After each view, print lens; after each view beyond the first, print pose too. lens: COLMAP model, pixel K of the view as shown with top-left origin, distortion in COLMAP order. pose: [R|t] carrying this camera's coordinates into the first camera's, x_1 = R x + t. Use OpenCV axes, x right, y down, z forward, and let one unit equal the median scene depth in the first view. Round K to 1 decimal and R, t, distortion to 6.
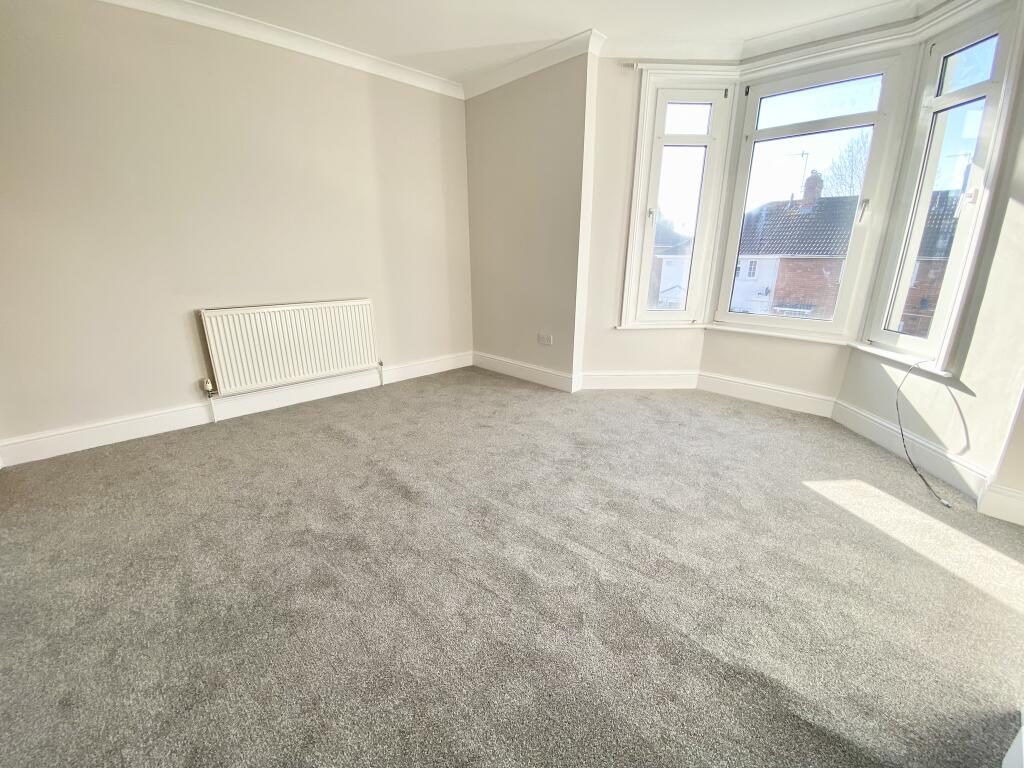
lens RADIAL K [[426.0, 0, 519.5], [0, 426.0, 381.3], [0, 0, 1]] dist [0.004039, -0.014047]
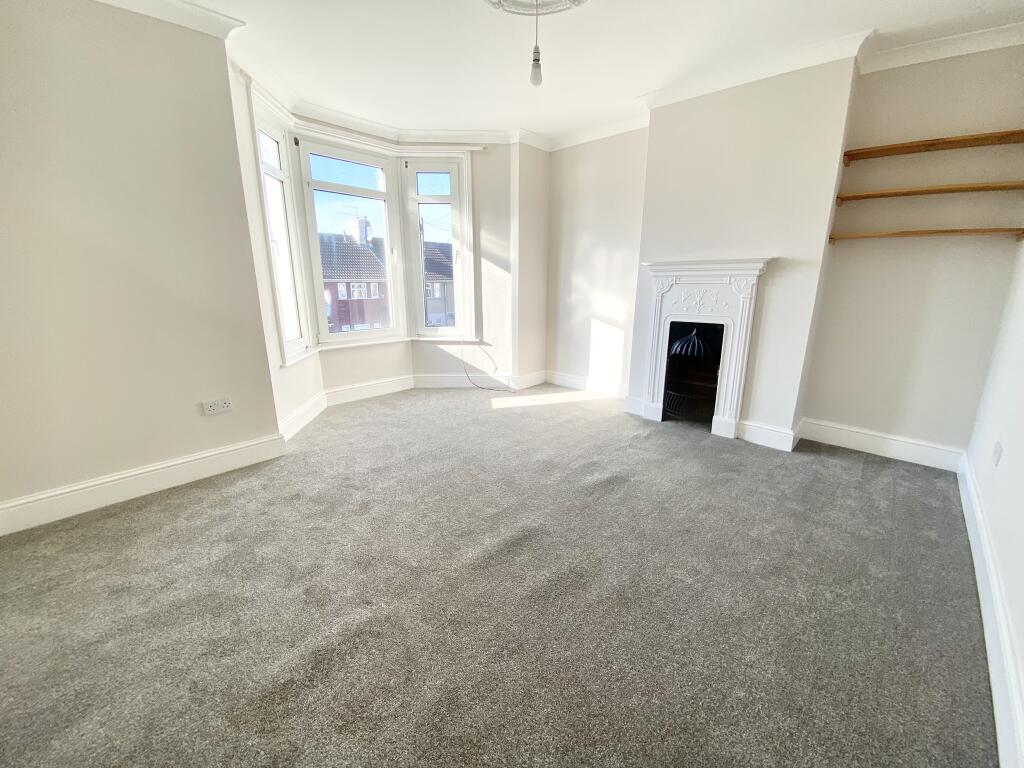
lens RADIAL K [[405.2, 0, 512.0], [0, 405.2, 384.0], [0, 0, 1]] dist [0.001623, -0.011255]
pose [[-0.044631, -0.251982, 0.966702, -0.751141], [0.284736, 0.924320, 0.254081, -0.210926], [-0.957566, 0.286595, 0.030495, 0.647601]]
